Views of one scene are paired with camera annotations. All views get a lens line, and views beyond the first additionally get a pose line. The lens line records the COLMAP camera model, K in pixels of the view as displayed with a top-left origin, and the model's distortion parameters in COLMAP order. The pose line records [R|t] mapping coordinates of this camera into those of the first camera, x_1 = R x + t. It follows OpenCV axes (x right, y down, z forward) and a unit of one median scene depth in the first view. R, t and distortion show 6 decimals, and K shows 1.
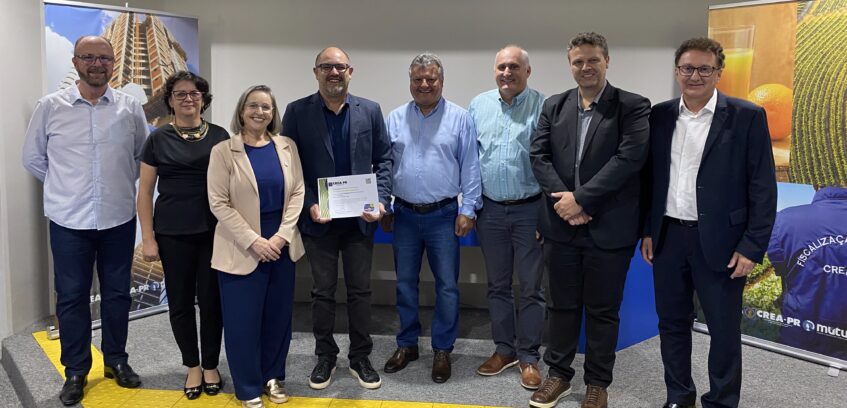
lens RADIAL K [[645.8, 0, 428.0], [0, 645.8, 153.7], [0, 0, 1]] dist [0.002063, -0.000411]
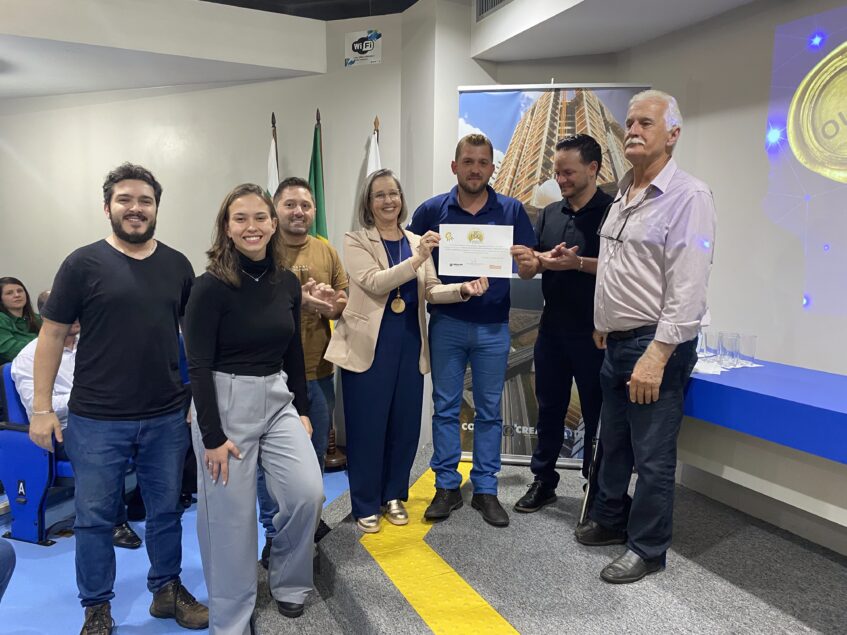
lens RADIAL K [[651.2, 0, 426.4], [0, 651.2, 326.5], [0, 0, 1]] dist [0.020501, -0.037120]
pose [[0.522178, 0.103379, -0.846547, 0.185908], [-0.083113, 0.994070, 0.070127, 0.032863], [0.848777, 0.033740, 0.527674, 0.473597]]
